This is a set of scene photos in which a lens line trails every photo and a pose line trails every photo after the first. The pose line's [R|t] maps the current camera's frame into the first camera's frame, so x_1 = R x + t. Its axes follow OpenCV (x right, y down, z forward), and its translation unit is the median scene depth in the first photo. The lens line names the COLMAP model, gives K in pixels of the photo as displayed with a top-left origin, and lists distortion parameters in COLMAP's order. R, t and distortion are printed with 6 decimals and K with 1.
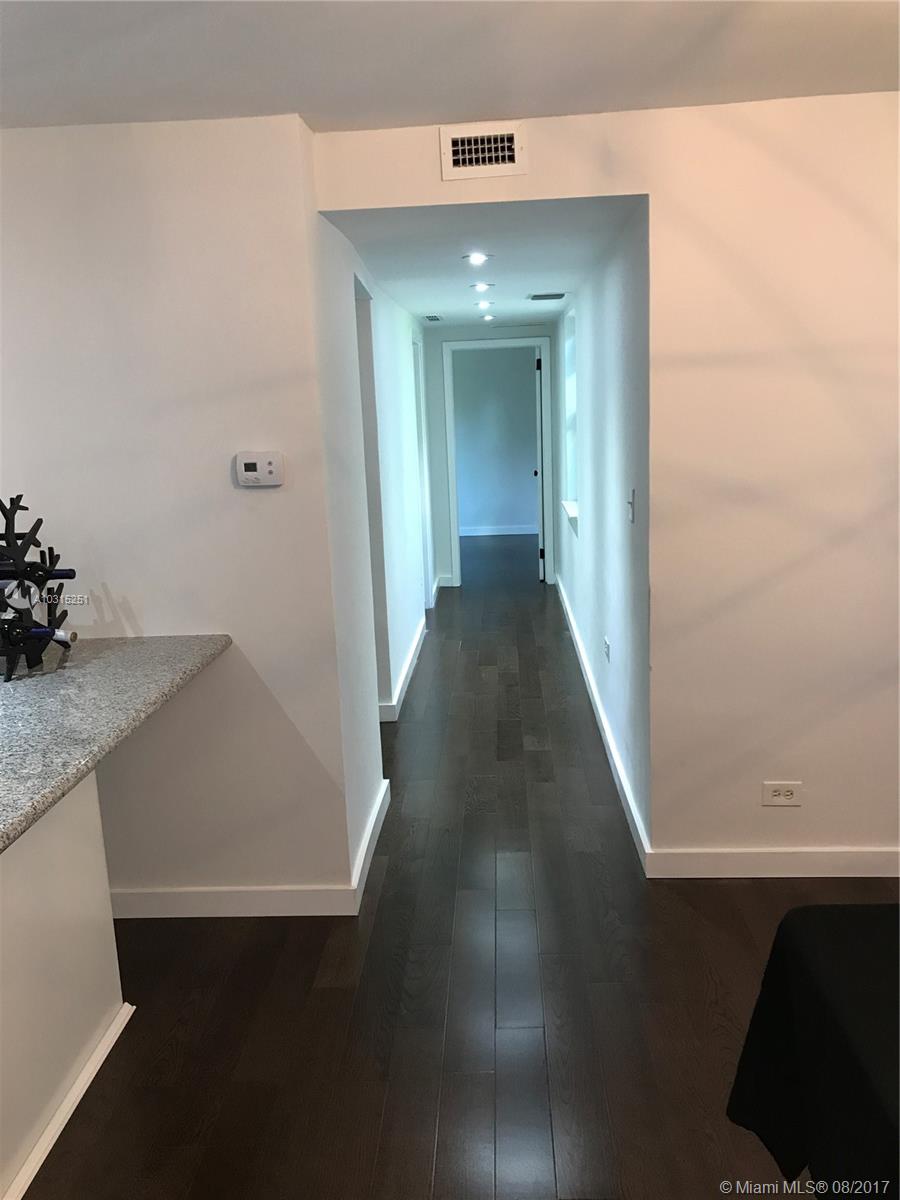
lens RADIAL K [[968.6, 0, 450.0], [0, 968.6, 600.0], [0, 0, 1]] dist [0.037216, -0.049450]
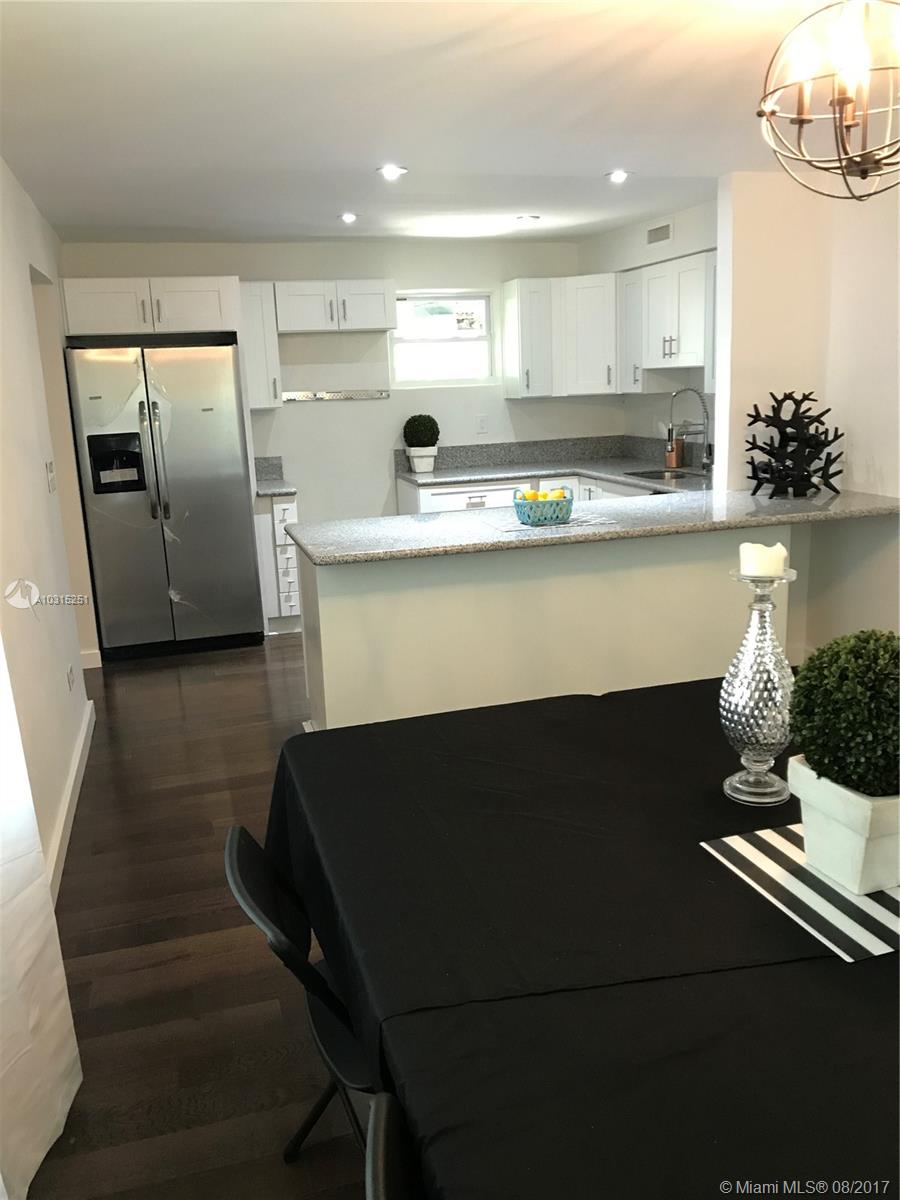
lens RADIAL K [[968.6, 0, 450.0], [0, 968.6, 600.0], [0, 0, 1]] dist [0.037216, -0.049450]
pose [[0.306940, 0.231293, -0.923196, 0.963116], [-0.159151, 0.968835, 0.189813, 0.018235], [0.938328, 0.088666, 0.334185, -0.094320]]
